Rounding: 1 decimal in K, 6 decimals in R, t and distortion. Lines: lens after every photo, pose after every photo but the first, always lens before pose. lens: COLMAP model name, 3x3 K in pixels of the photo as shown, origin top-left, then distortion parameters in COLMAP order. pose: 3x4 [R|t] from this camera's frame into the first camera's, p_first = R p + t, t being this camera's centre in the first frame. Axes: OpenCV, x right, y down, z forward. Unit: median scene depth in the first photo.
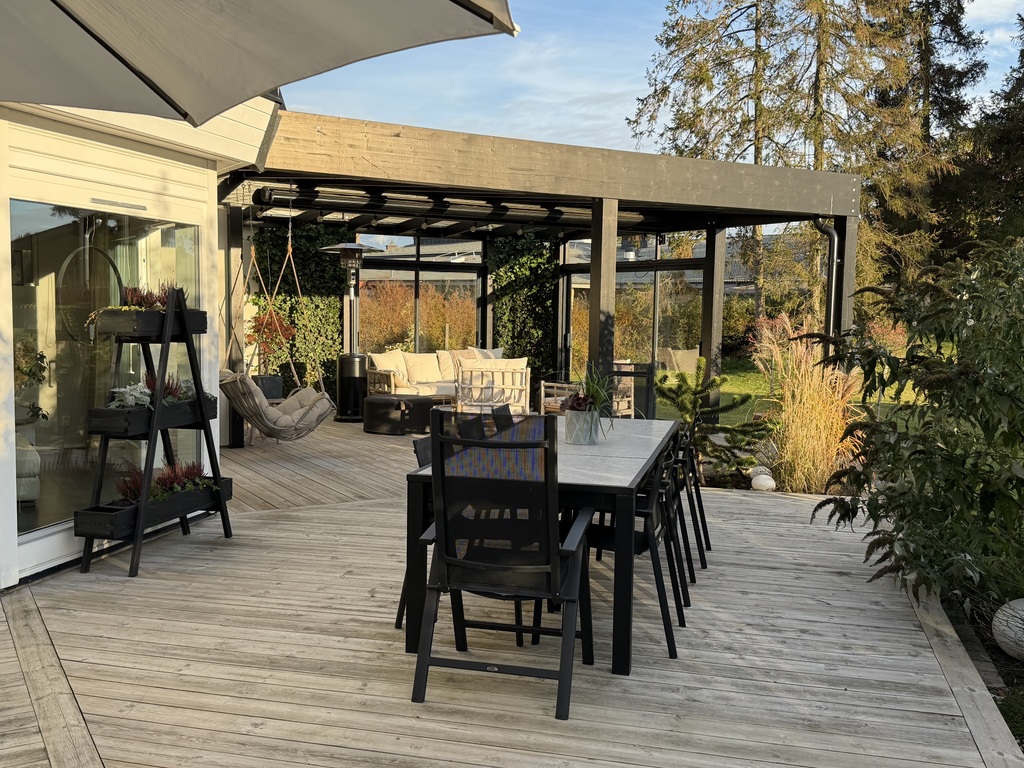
lens RADIAL K [[1029.9, 0, 512.0], [0, 1029.9, 384.0], [0, 0, 1]] dist [0.204541, -0.000163]
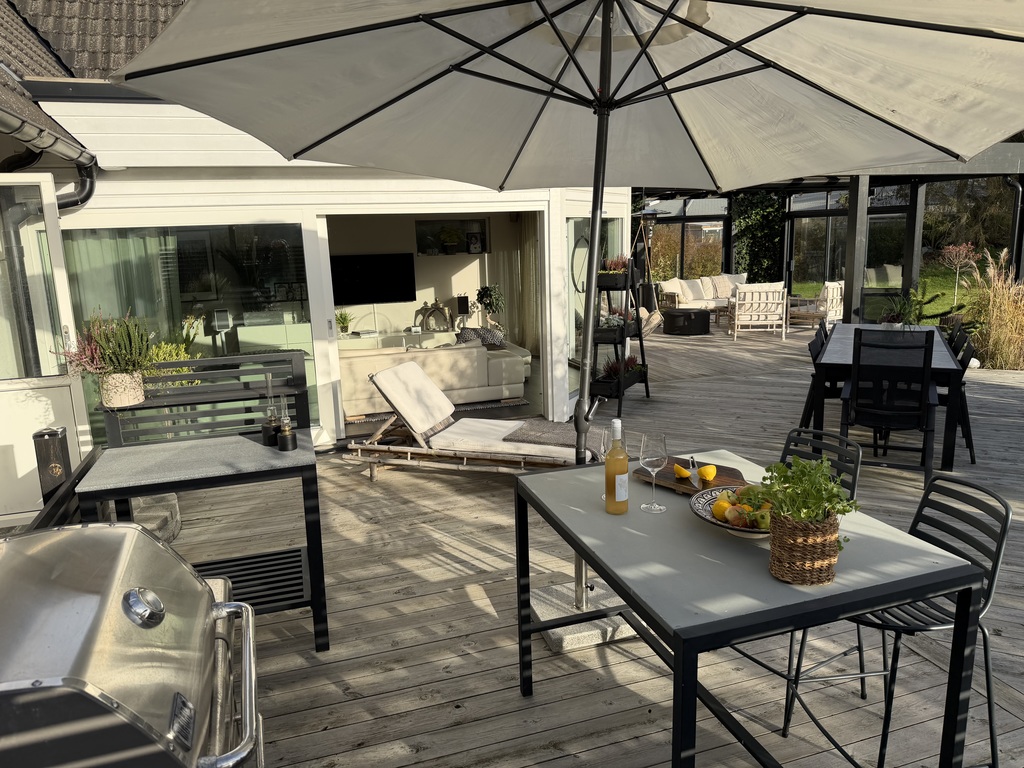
lens RADIAL K [[727.6, 0, 512.0], [0, 727.6, 384.0], [0, 0, 1]] dist [-0.000286, -0.001901]
pose [[0.968574, -0.001235, -0.248722, -0.085246], [0.031307, 0.992639, 0.116990, -0.012033], [0.246747, -0.121101, 0.961484, -0.102997]]
